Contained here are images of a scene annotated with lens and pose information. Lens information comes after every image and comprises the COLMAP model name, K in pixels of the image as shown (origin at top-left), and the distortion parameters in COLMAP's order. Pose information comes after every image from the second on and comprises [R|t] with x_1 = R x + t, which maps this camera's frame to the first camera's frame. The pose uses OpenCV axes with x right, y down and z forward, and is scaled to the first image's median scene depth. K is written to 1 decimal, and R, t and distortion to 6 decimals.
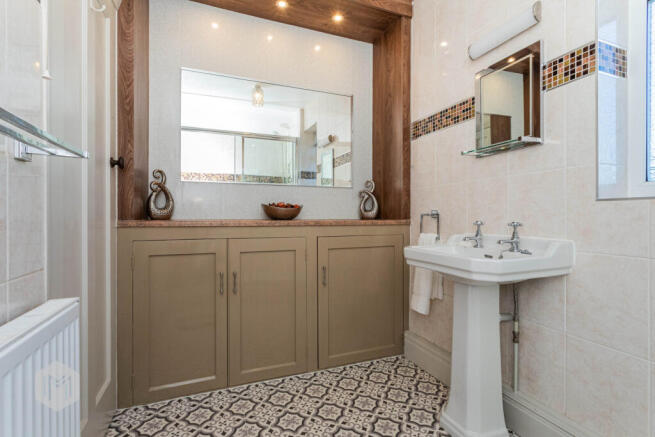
lens RADIAL K [[307.7, 0, 327.1], [0, 307.7, 217.6], [0, 0, 1]] dist [-0.008144, 0.002344]
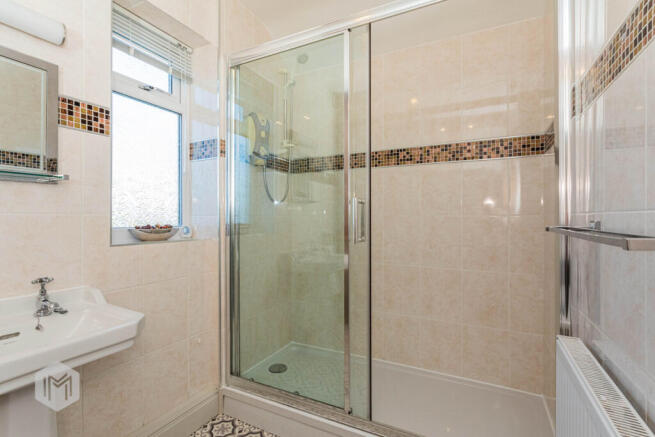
lens RADIAL K [[307.7, 0, 327.6], [0, 307.7, 218.3], [0, 0, 1]] dist [-0.008144, 0.002344]
pose [[-0.657021, -0.001149, 0.753871, -0.515351], [0.003907, 0.999980, 0.004929, -0.155327], [-0.753862, 0.006184, -0.657004, 1.076533]]
